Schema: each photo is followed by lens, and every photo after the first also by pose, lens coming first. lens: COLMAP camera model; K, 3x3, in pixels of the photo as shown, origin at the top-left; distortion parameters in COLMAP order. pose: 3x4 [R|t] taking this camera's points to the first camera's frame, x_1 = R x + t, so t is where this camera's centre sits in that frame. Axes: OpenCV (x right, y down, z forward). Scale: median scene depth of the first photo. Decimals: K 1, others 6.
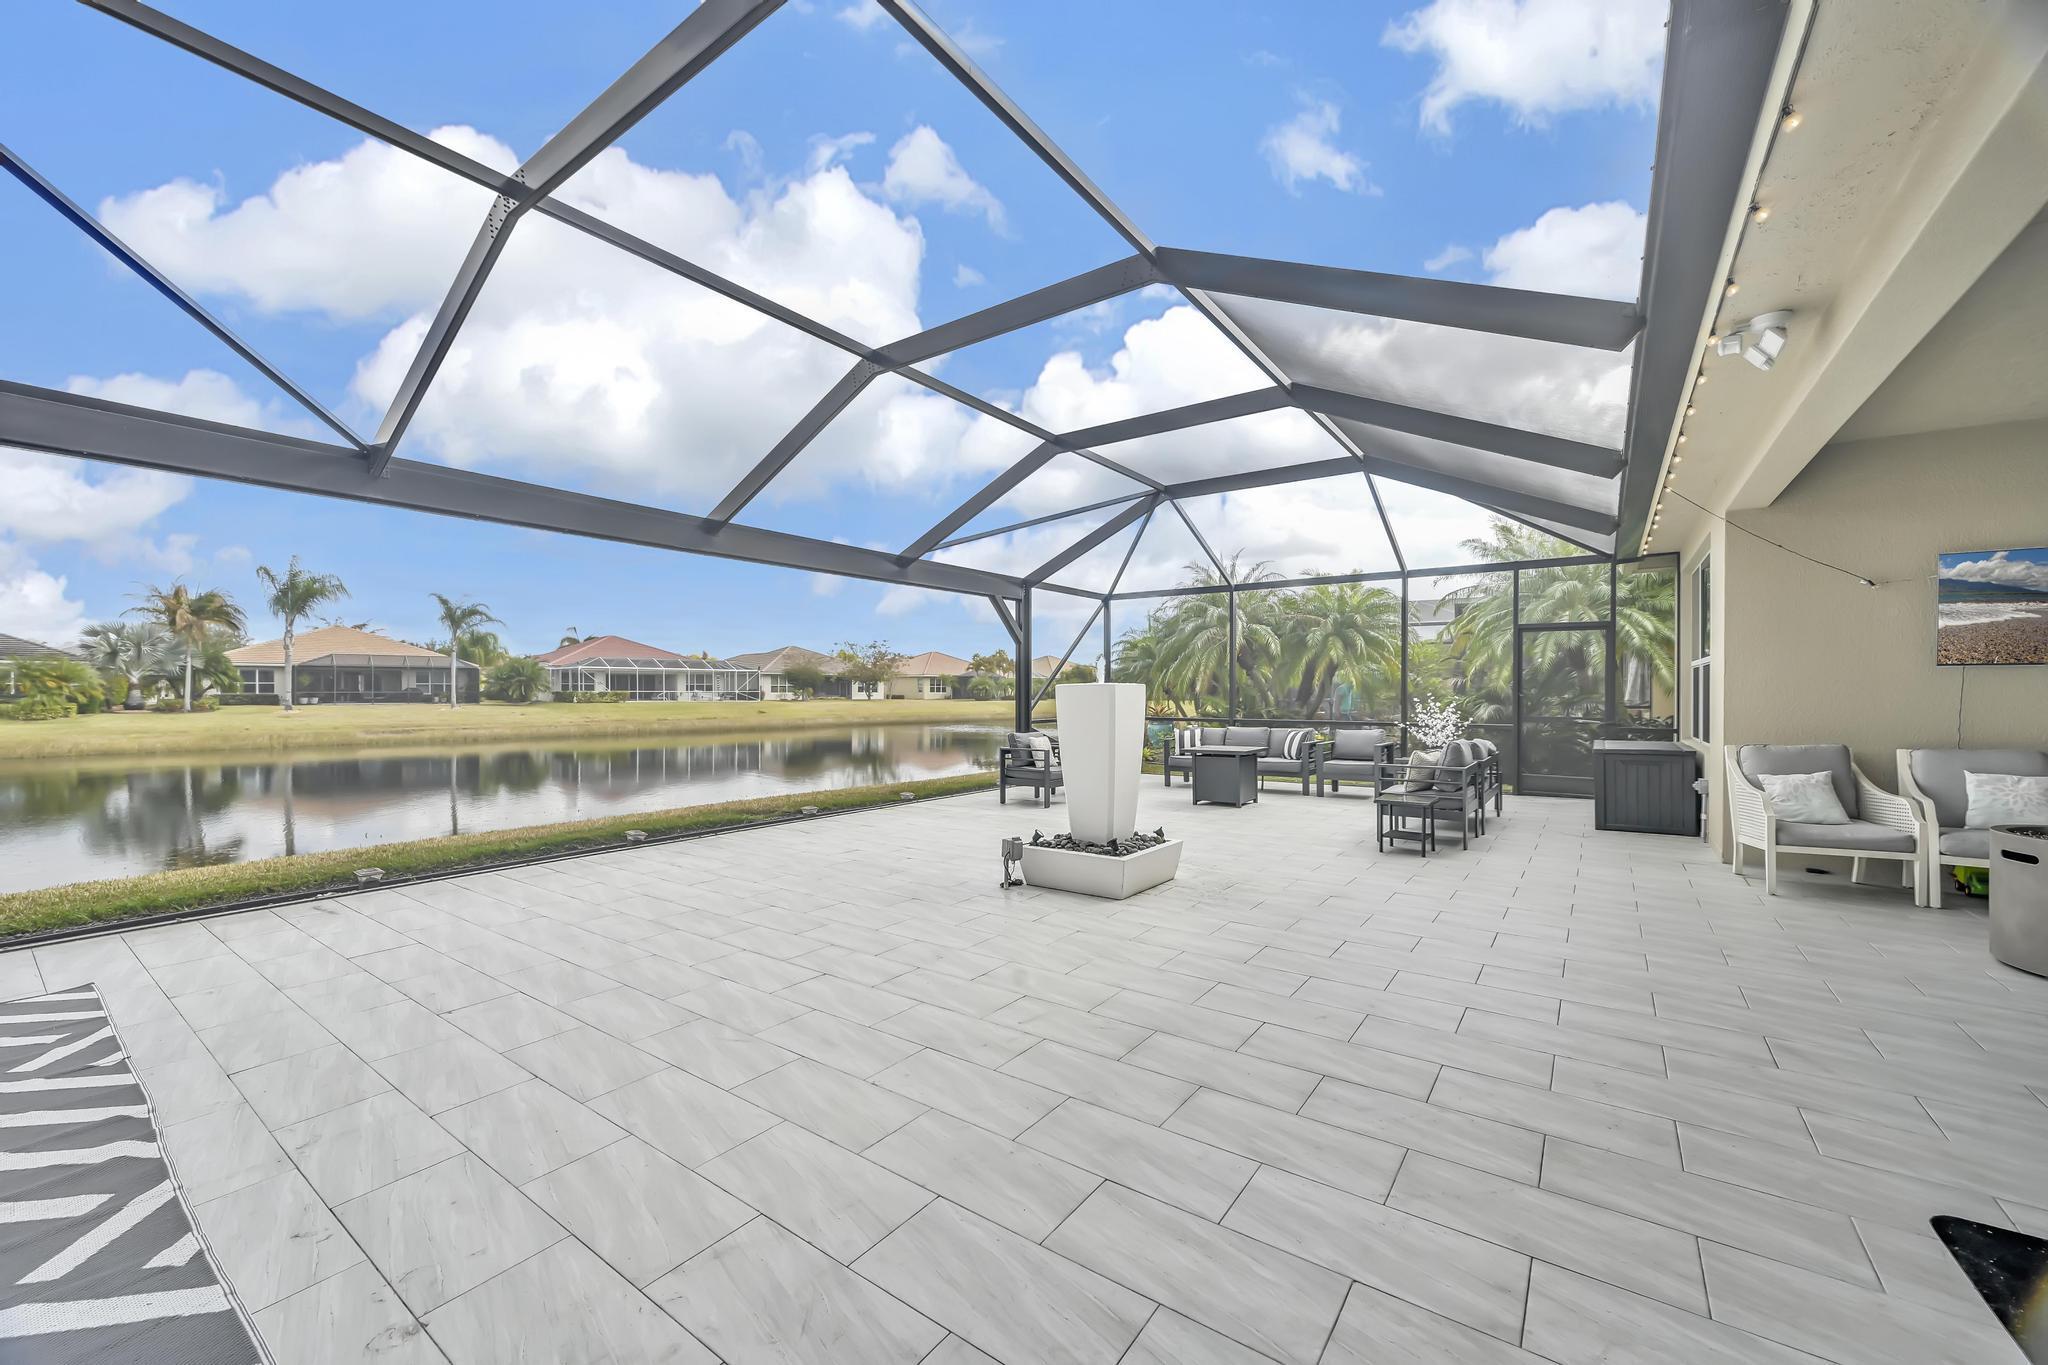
lens RADIAL K [[802.3, 0, 1026.2], [0, 802.3, 685.1], [0, 0, 1]] dist [0.000226, -0.000107]
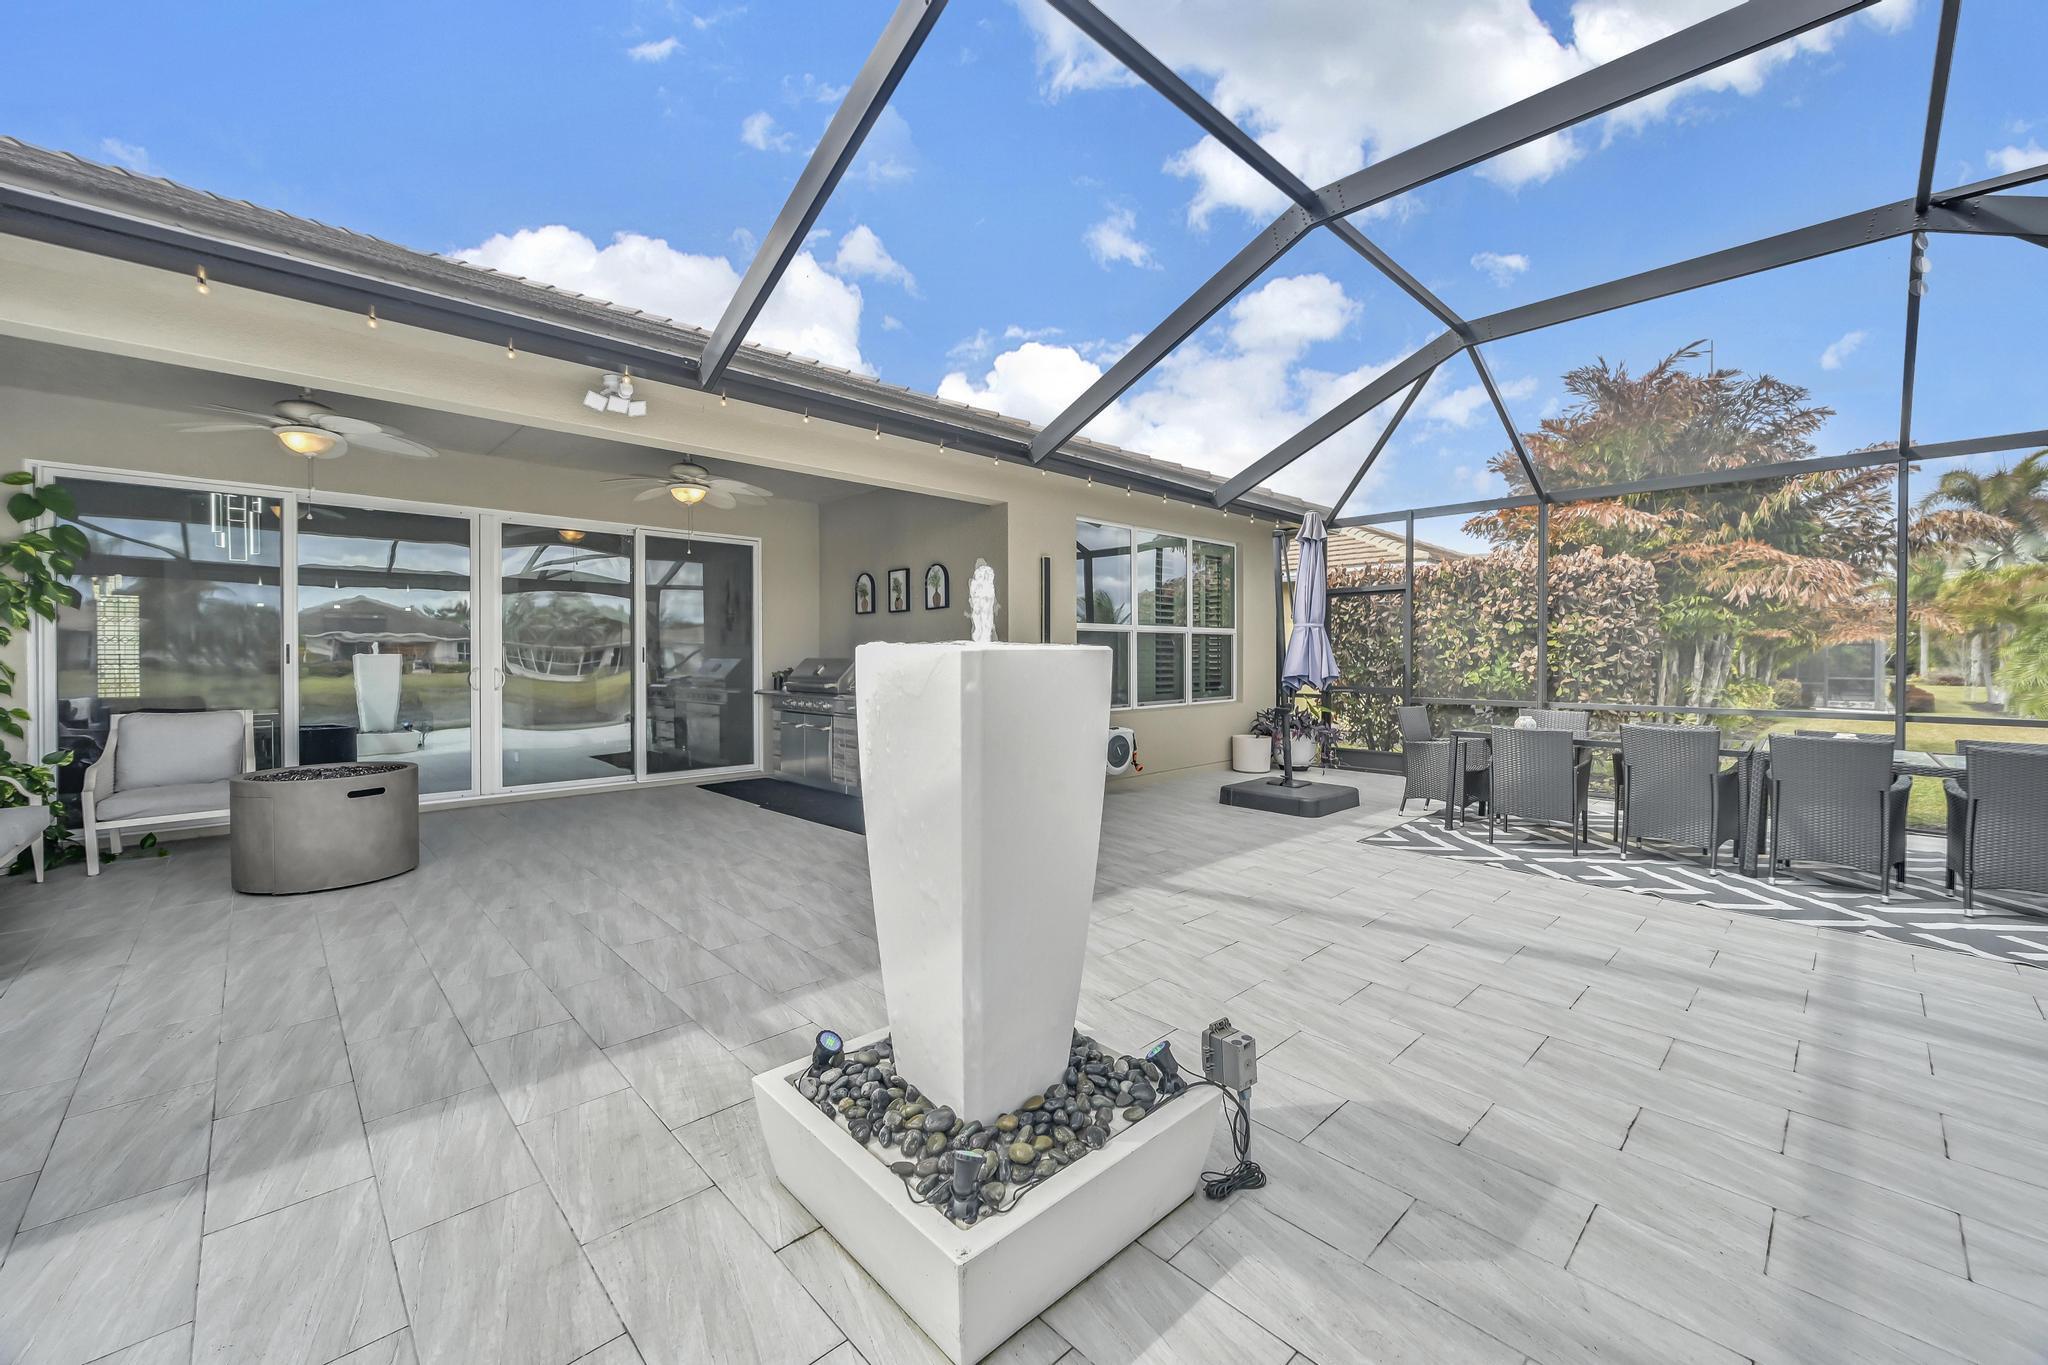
lens RADIAL K [[804.4, 0, 1025.3], [0, 804.4, 670.5], [0, 0, 1]] dist [-0.000438, -0.000063]
pose [[-0.983658, -0.004775, 0.179982, 0.002269], [-0.002207, 0.999893, 0.014468, 0.000765], [-0.180032, 0.013834, -0.983563, 0.273808]]
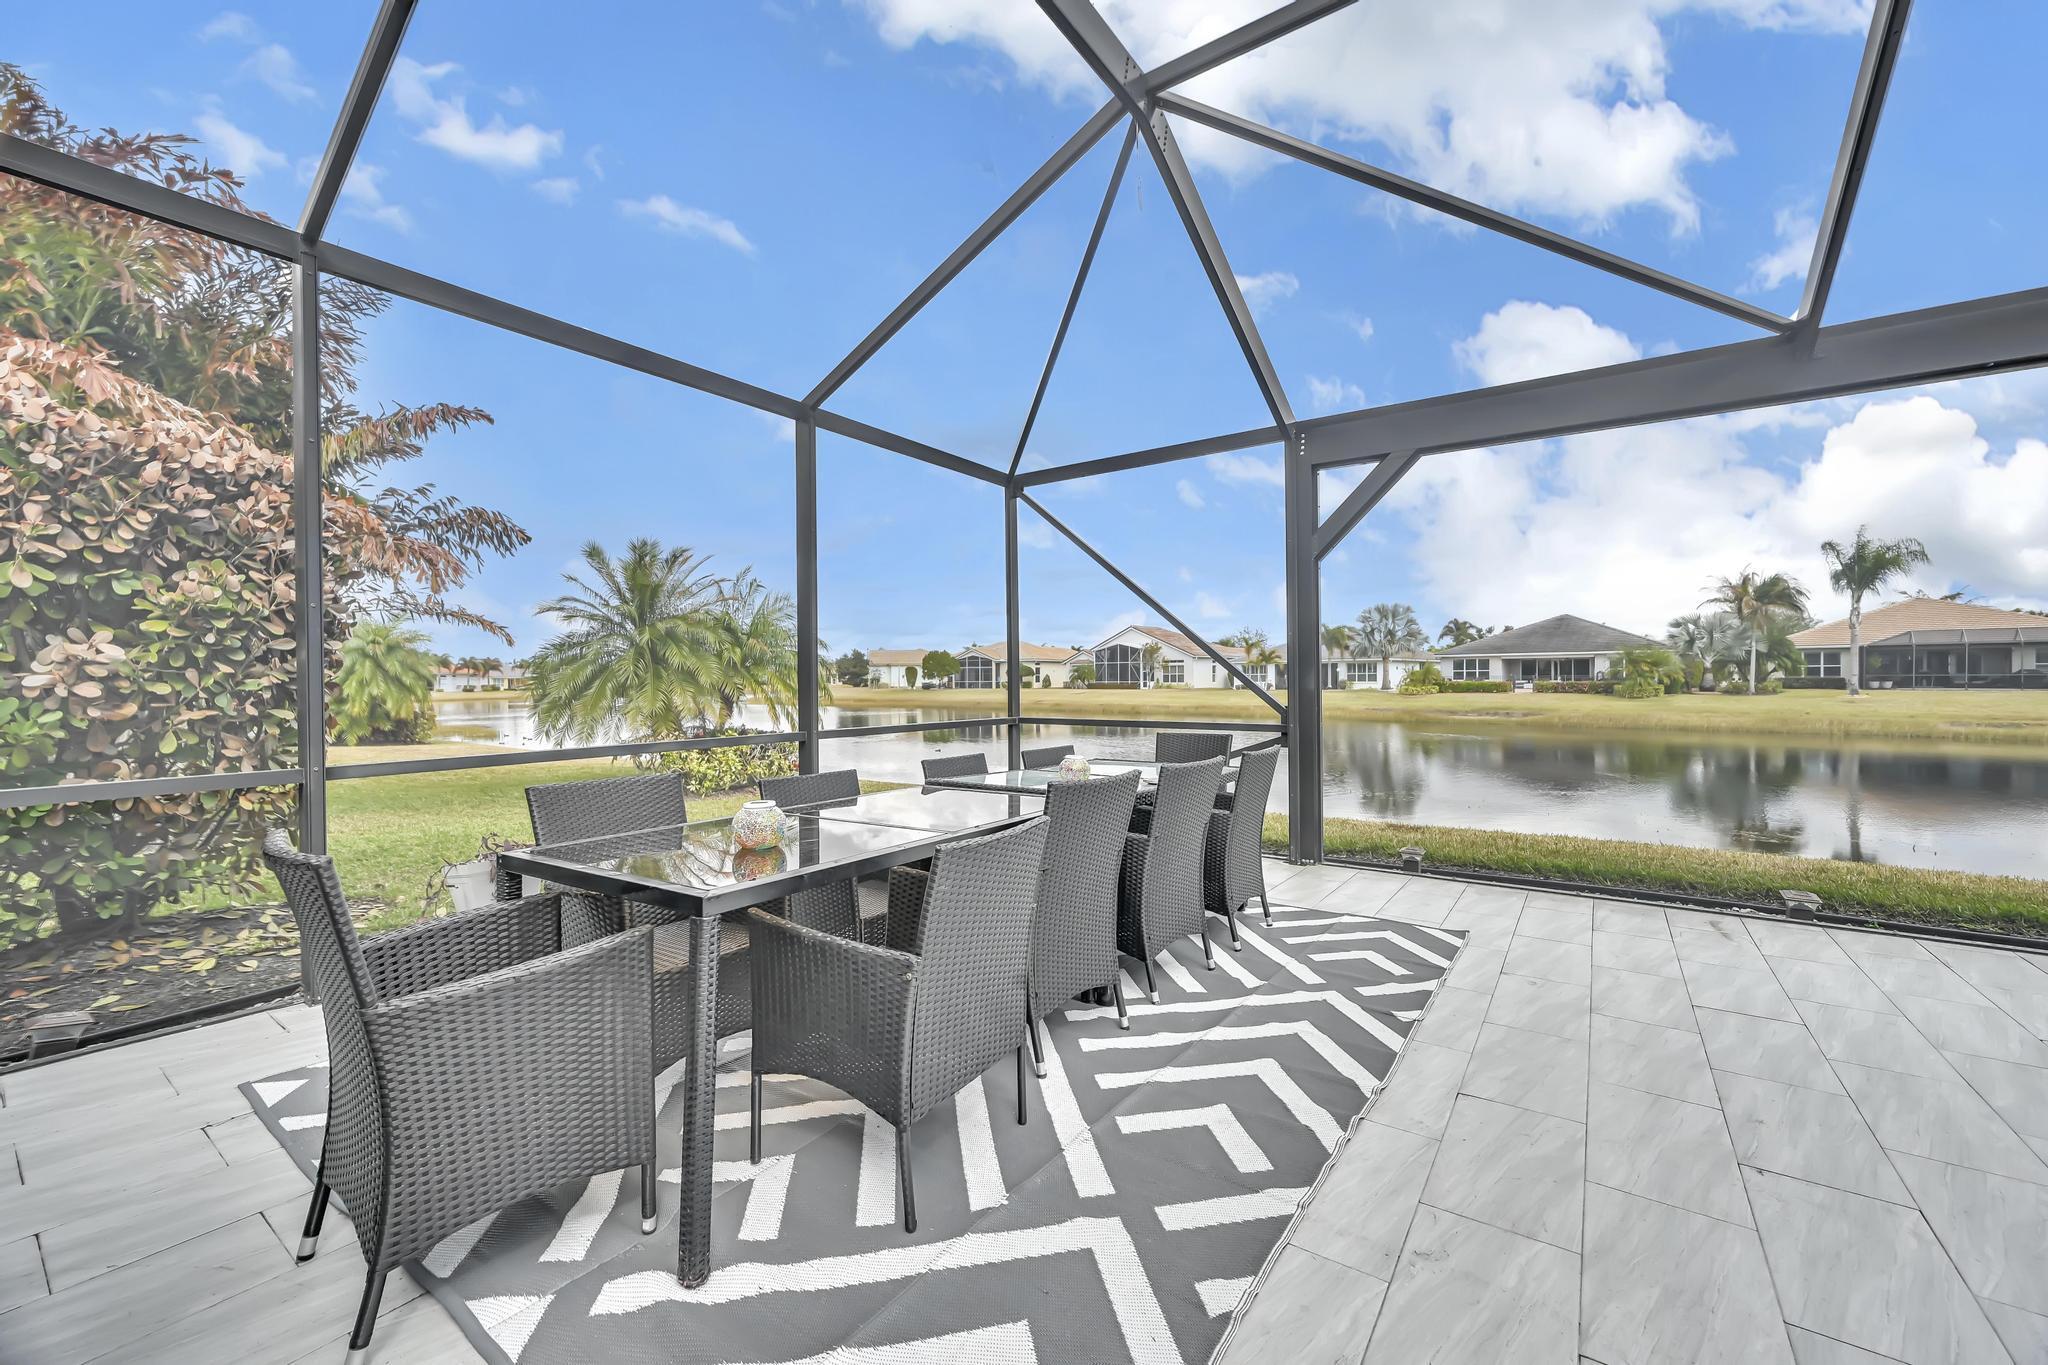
lens RADIAL K [[802.3, 0, 1026.2], [0, 802.3, 685.1], [0, 0, 1]] dist [0.000226, -0.000107]
pose [[0.010356, 0.008103, -0.999914, -0.014351], [0.009365, 0.999923, 0.008200, 0.004164], [0.999903, -0.009449, 0.010279, 0.048467]]
